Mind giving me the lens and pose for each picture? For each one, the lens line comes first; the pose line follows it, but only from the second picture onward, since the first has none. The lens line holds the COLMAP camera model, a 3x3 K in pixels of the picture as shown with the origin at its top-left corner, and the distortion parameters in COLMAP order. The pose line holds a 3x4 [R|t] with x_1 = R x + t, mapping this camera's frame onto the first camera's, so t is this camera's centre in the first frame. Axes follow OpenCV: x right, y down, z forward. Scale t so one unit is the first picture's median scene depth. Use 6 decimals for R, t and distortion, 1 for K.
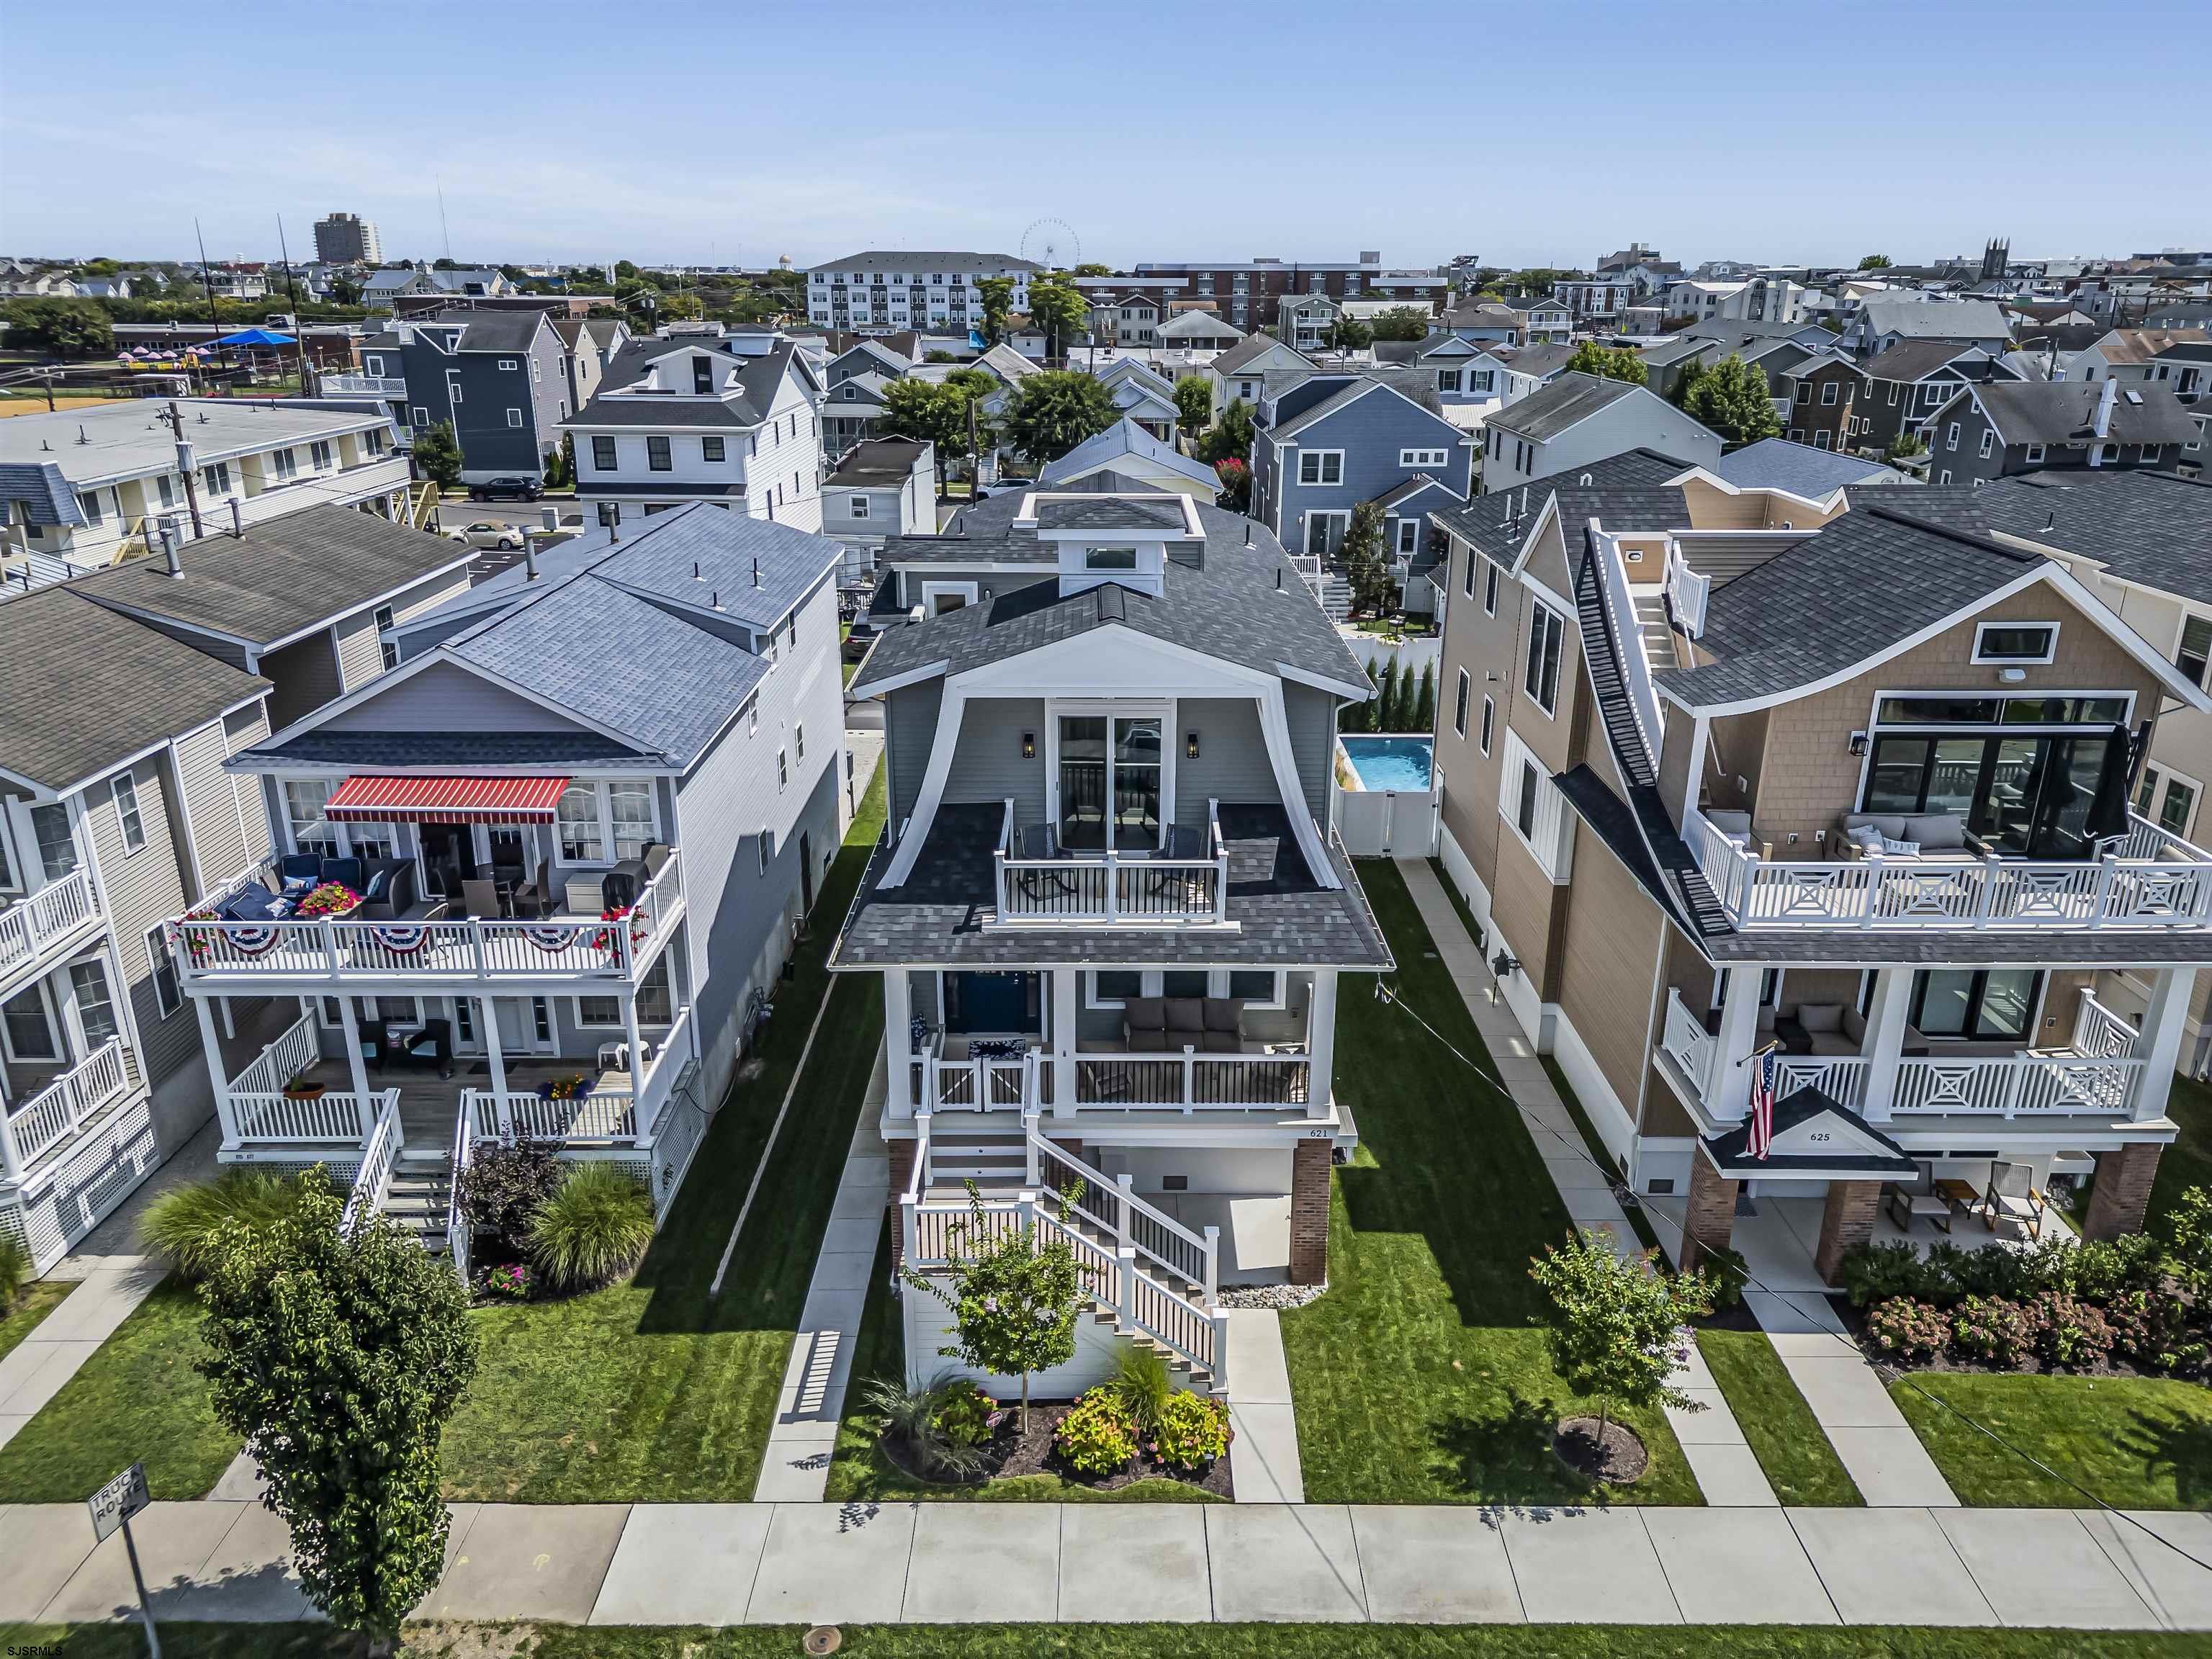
lens RADIAL K [[1561.4, 0, 1114.9], [0, 1561.4, 830.7], [0, 0, 1]] dist [0.064615, -0.050631]
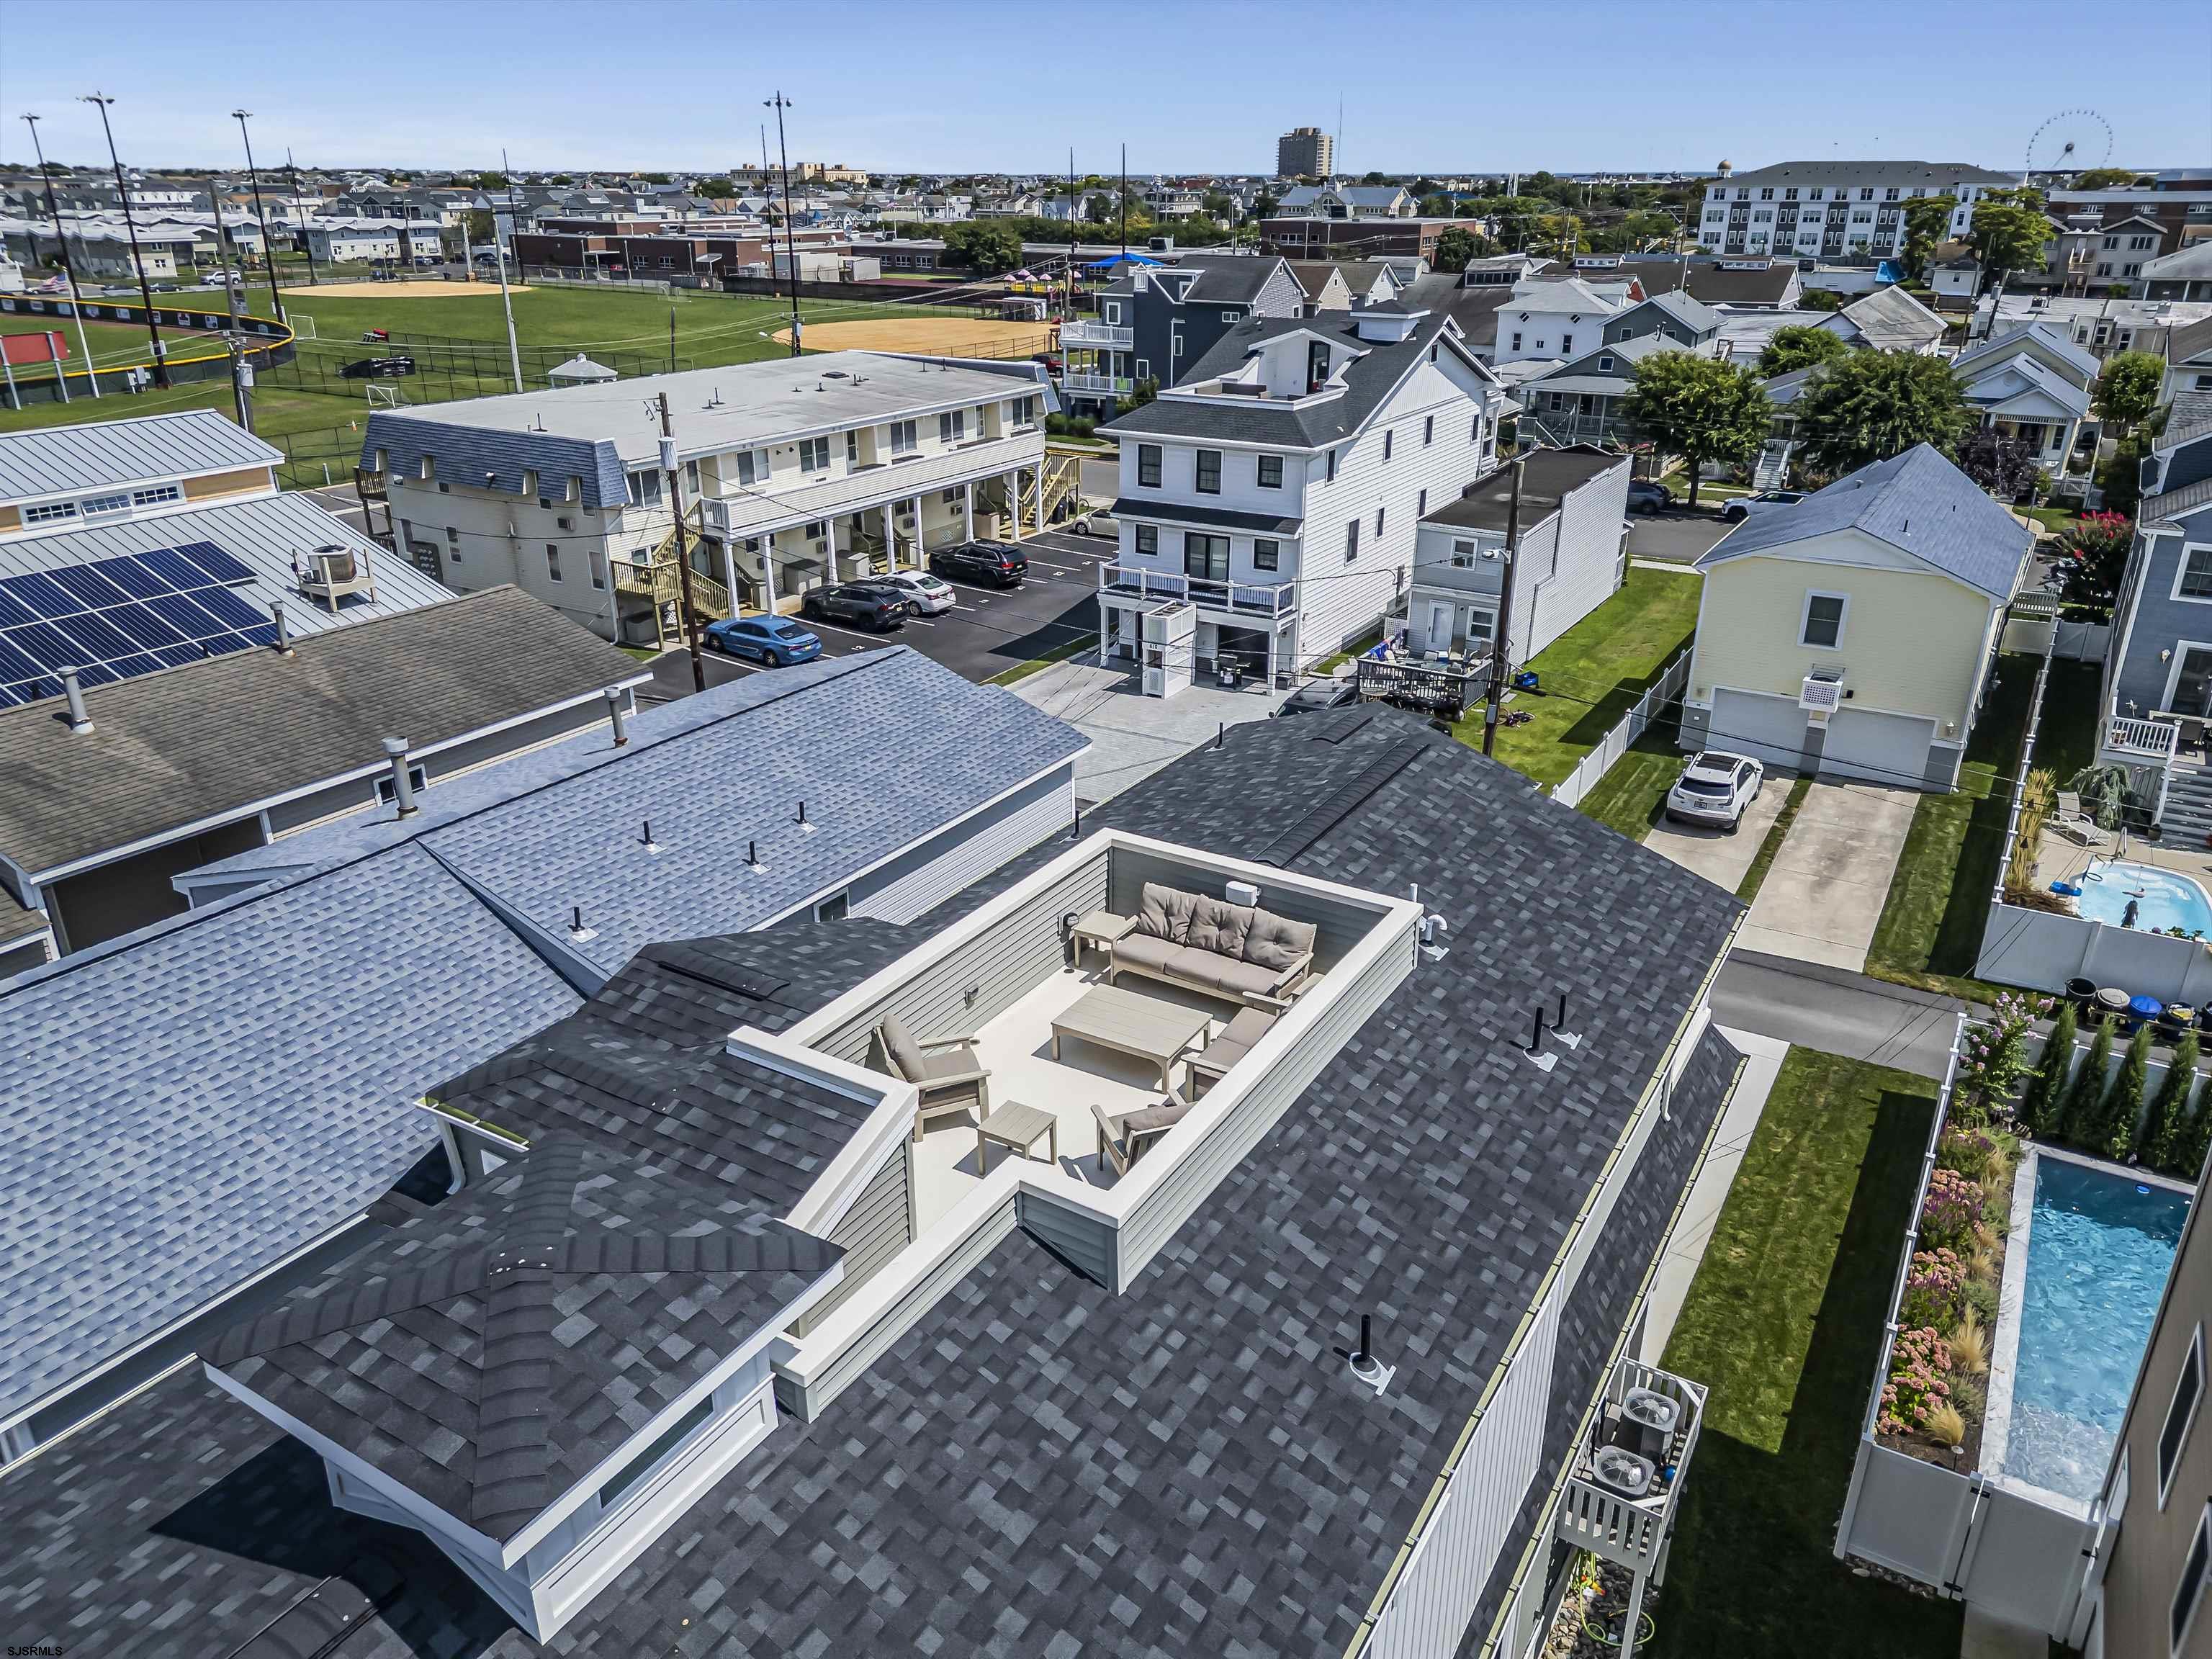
lens RADIAL K [[1561.4, 0, 1097.6], [0, 1561.4, 841.8], [0, 0, 1]] dist [0.064615, -0.050631]
pose [[0.850147, 0.204746, -0.485108, 0.053830], [-0.176654, 0.978812, 0.103536, -0.077876], [0.496028, -0.002324, 0.868303, 0.170345]]
